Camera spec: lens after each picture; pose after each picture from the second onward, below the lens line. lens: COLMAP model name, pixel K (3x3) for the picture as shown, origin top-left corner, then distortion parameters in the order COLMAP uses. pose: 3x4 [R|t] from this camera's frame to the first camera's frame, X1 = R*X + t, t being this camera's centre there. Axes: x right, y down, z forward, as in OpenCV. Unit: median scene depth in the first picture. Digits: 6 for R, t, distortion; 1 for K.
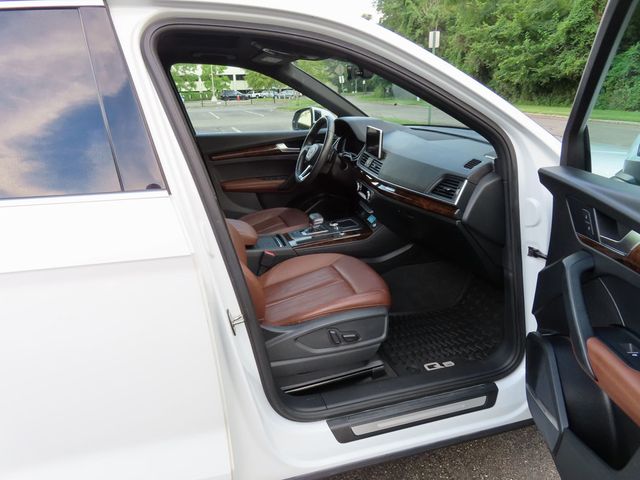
lens RADIAL K [[456.0, 0, 316.0], [0, 456.0, 244.5], [0, 0, 1]] dist [-0.017665, 0.009439]
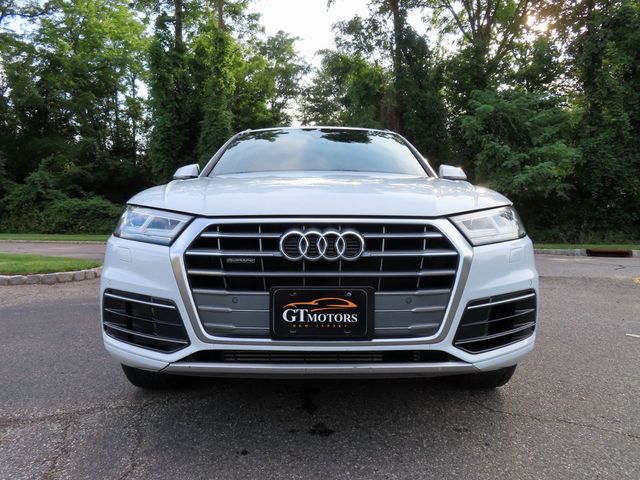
lens RADIAL K [[456.0, 0, 317.2], [0, 456.0, 240.8], [0, 0, 1]] dist [-0.017665, 0.009439]
pose [[0.255166, -0.014021, 0.966796, -1.619836], [0.294211, 0.953607, -0.063821, -0.644729], [-0.921049, 0.300727, 0.247453, 3.094878]]
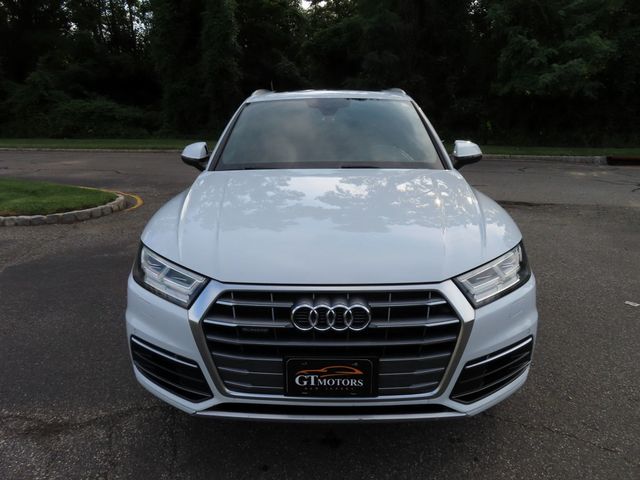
lens RADIAL K [[456.0, 0, 316.7], [0, 456.0, 241.6], [0, 0, 1]] dist [-0.017665, 0.009439]
pose [[0.280700, -0.250189, 0.926614, -1.595436], [0.302740, 0.939224, 0.161885, -1.059157], [-0.910800, 0.235082, 0.339382, 2.959404]]
